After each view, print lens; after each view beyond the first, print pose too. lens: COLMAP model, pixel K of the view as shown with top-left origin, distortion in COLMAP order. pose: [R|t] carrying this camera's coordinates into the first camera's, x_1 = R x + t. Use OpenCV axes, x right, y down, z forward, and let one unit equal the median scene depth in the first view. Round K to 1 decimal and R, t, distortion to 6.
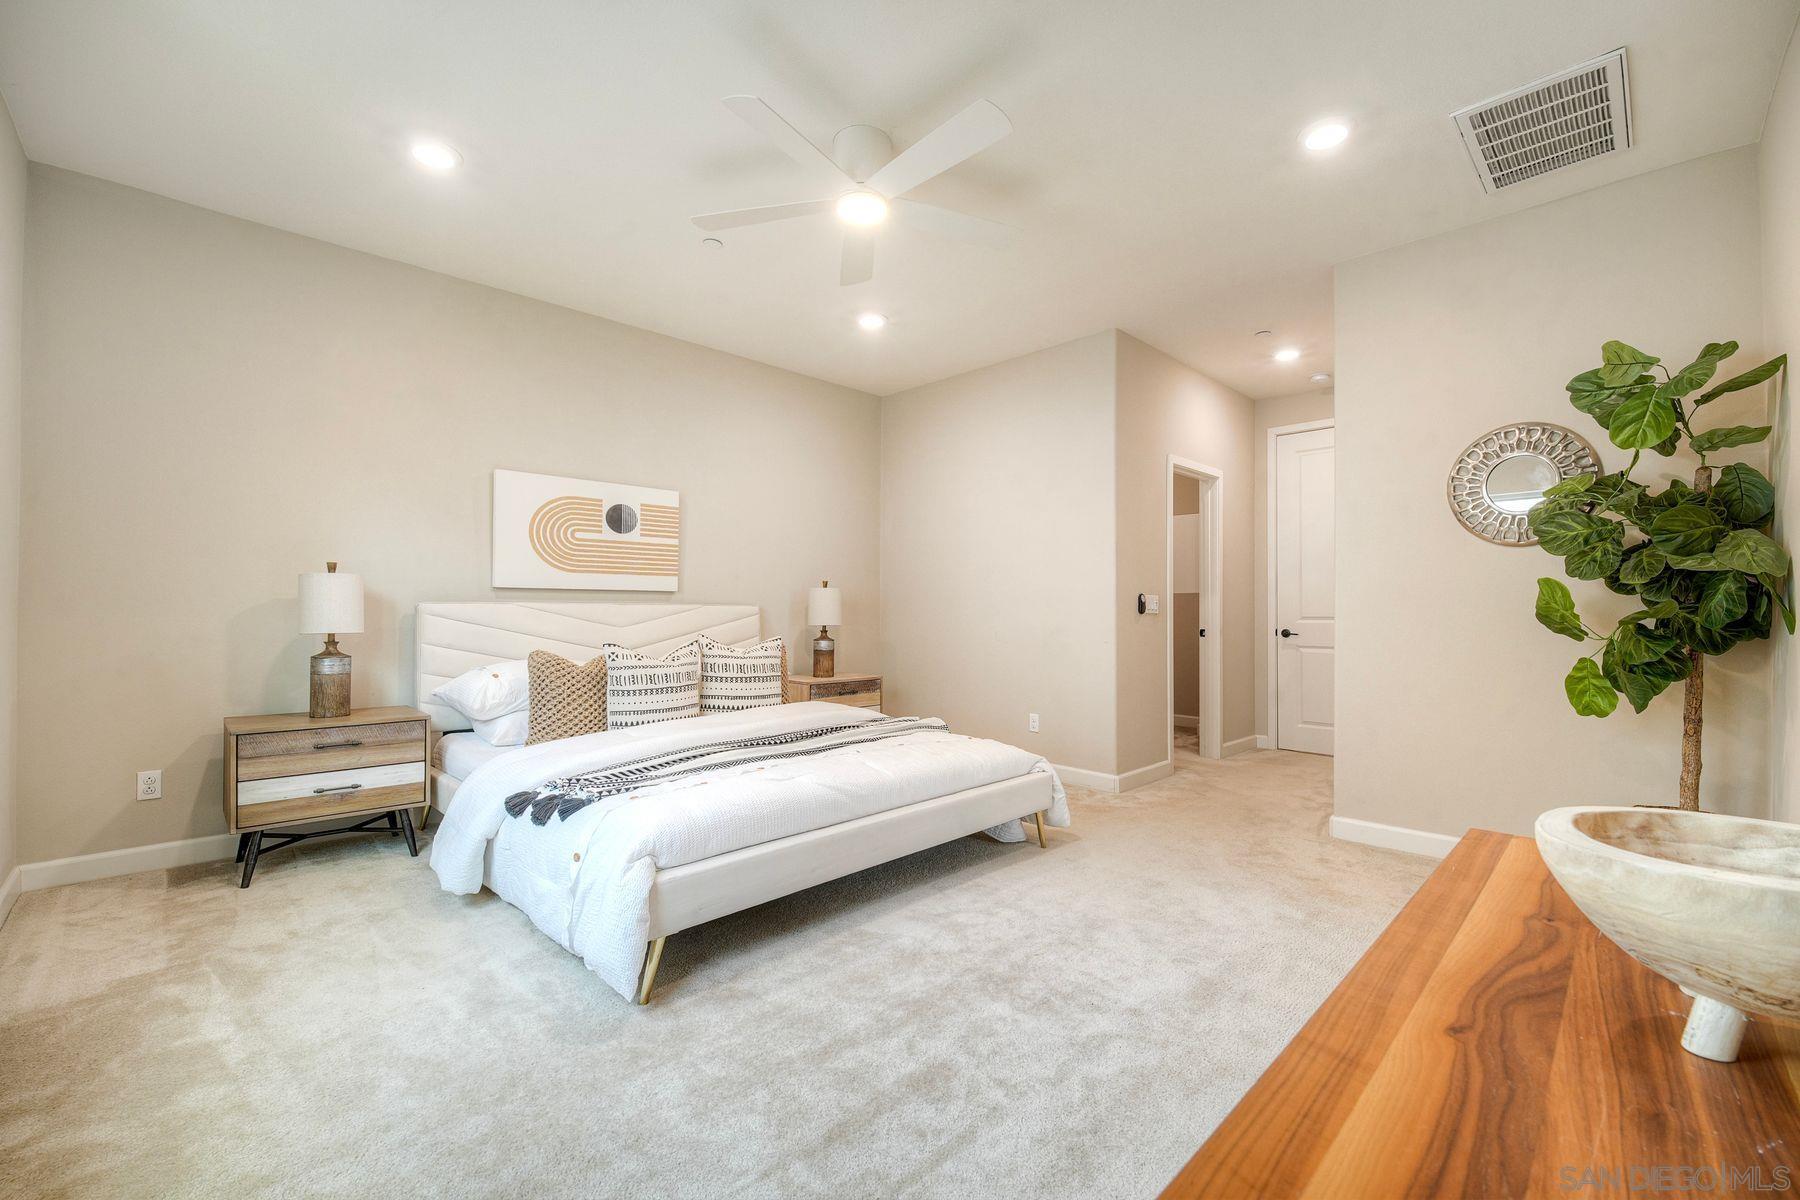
lens RADIAL K [[759.2, 0, 890.8], [0, 759.2, 608.3], [0, 0, 1]] dist [-0.002460, -0.001939]
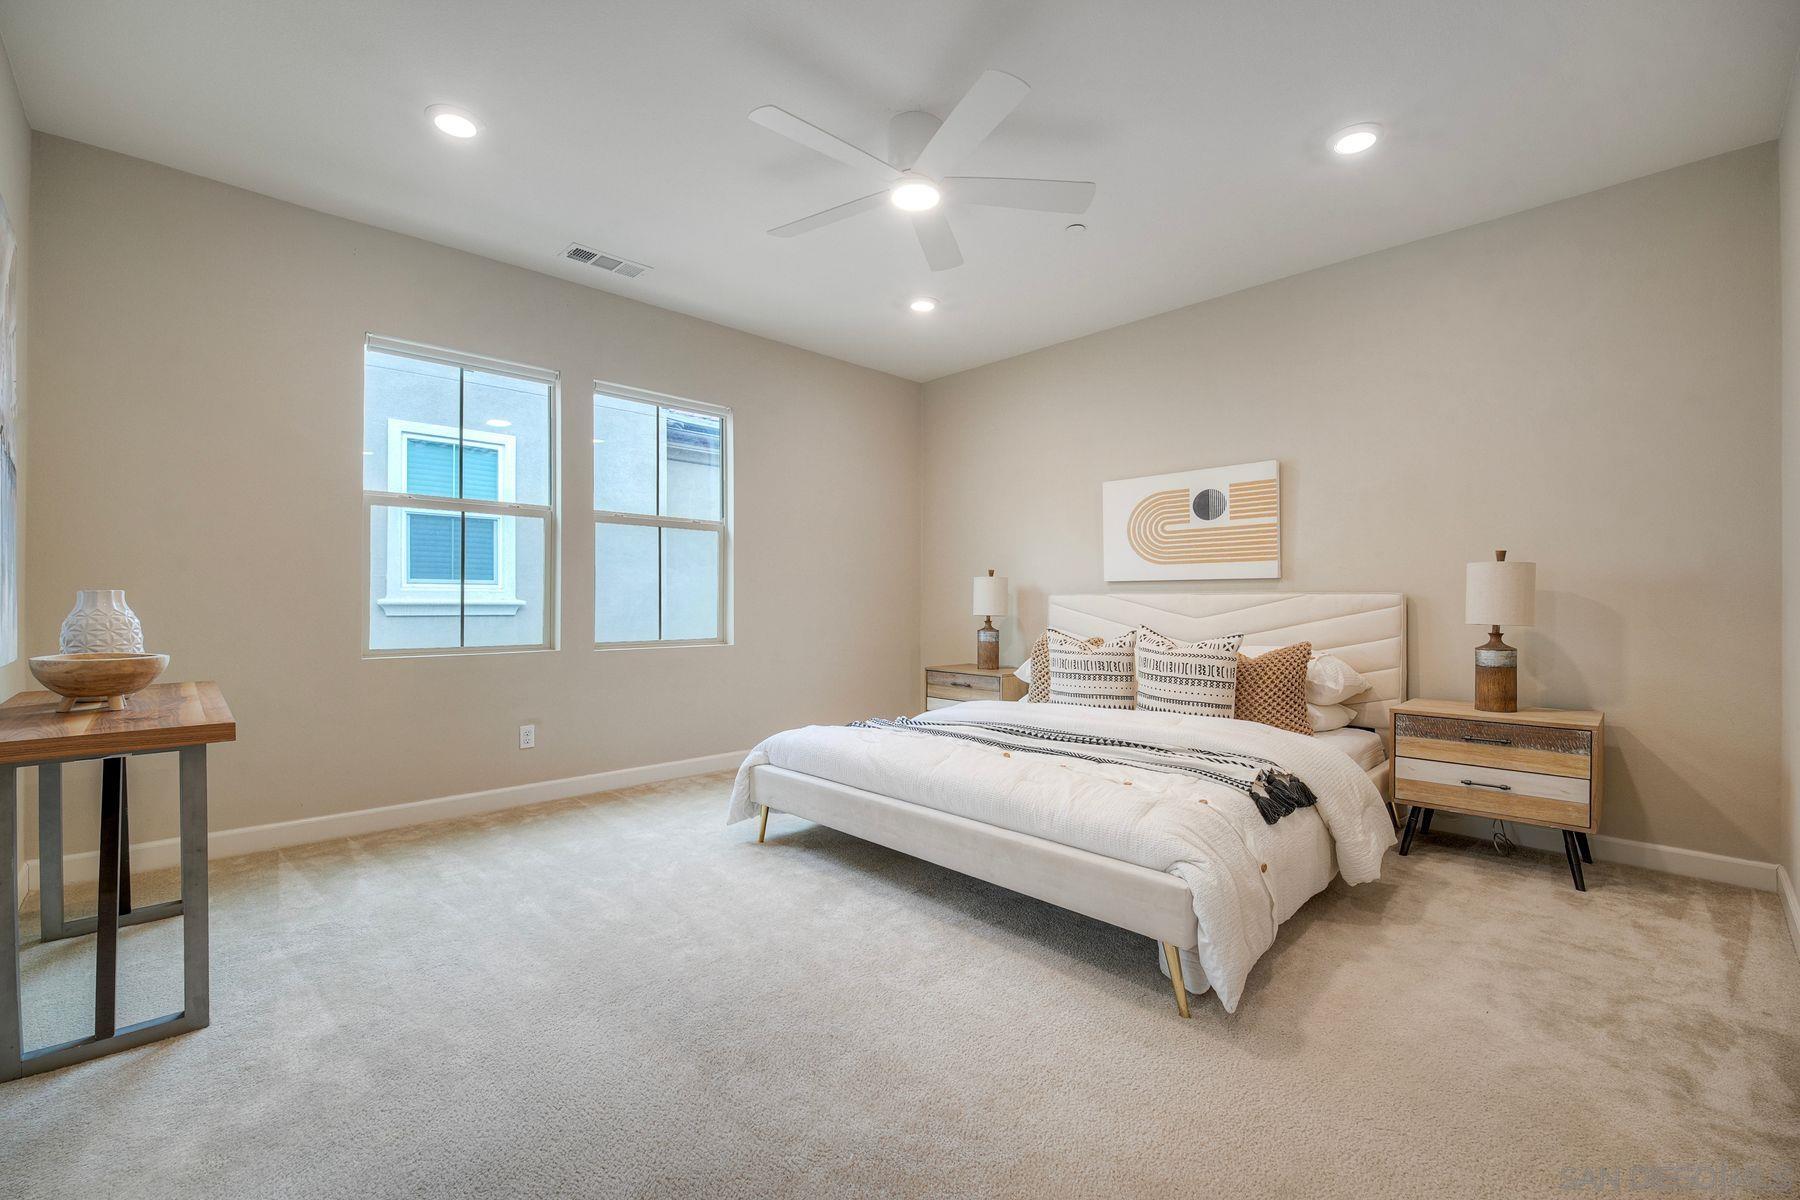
lens RADIAL K [[759.2, 0, 897.3], [0, 759.2, 589.7], [0, 0, 1]] dist [-0.002460, -0.001939]
pose [[-0.029269, -0.017215, -0.999423, 0.696955], [0.004393, 0.999840, -0.017351, 0.004862], [0.999562, -0.004899, -0.029189, 0.717647]]
